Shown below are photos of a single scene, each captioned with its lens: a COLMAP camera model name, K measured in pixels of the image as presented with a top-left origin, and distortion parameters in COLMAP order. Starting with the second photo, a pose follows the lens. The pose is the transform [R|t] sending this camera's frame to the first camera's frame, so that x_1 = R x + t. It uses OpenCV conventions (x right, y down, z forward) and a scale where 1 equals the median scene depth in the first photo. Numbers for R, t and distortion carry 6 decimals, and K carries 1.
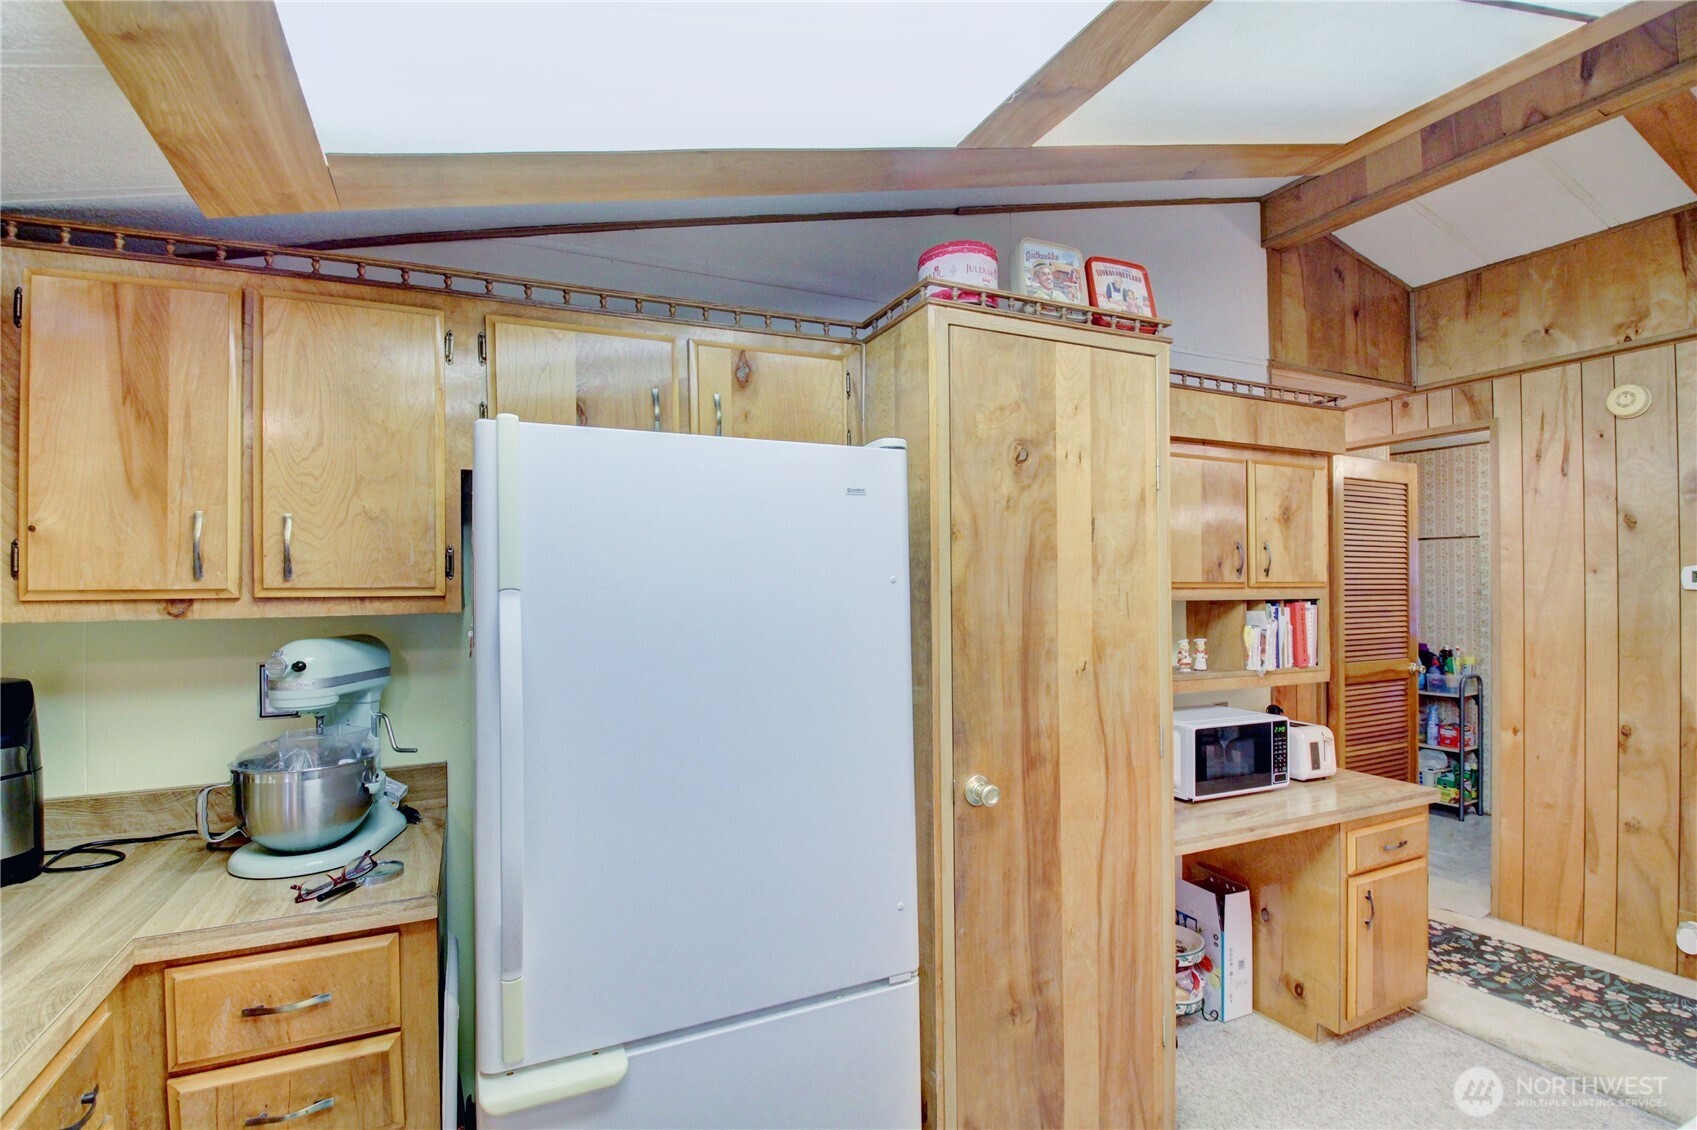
lens RADIAL K [[787.7, 0, 848.5], [0, 787.7, 565.0], [0, 0, 1]] dist [0.013536, -0.022526]
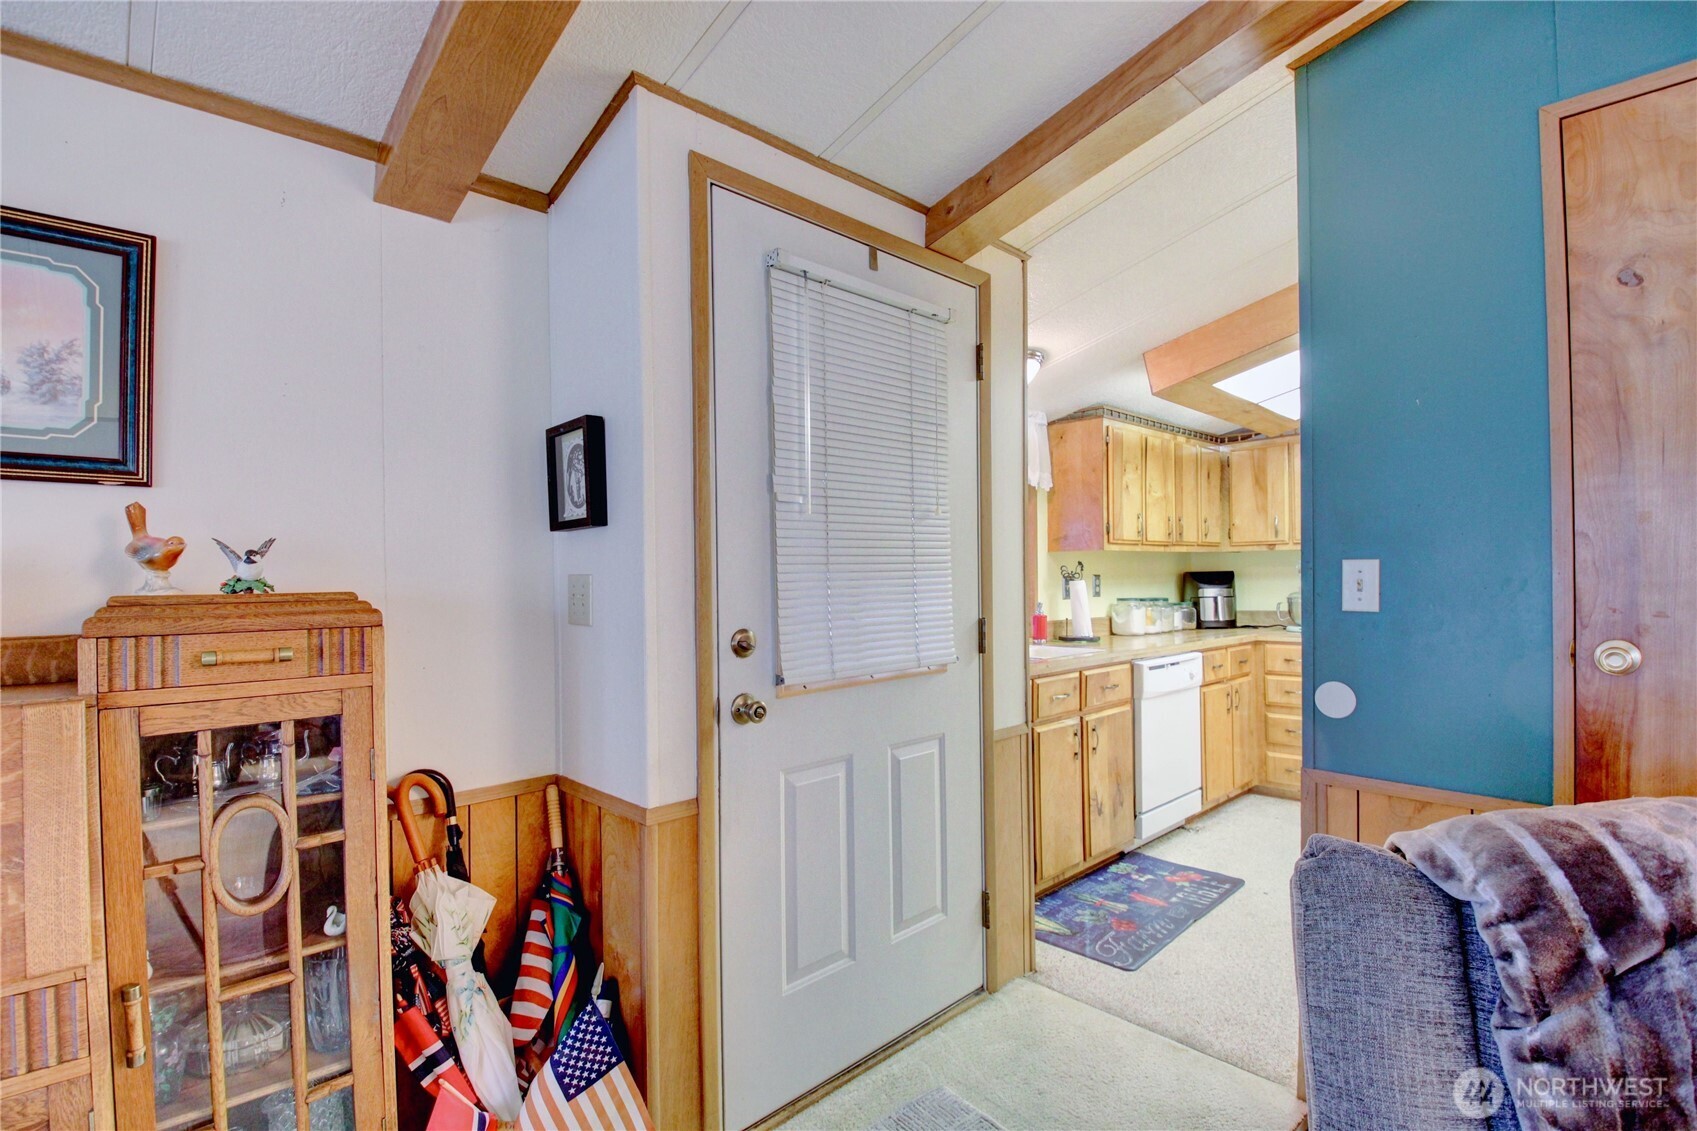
lens RADIAL K [[787.7, 0, 848.5], [0, 787.7, 565.5], [0, 0, 1]] dist [0.013536, -0.022526]
pose [[0.314283, -0.000321, -0.949329, 1.652578], [0.023381, 0.999699, 0.007403, 0.068424], [0.949041, -0.024523, 0.314196, -1.639124]]
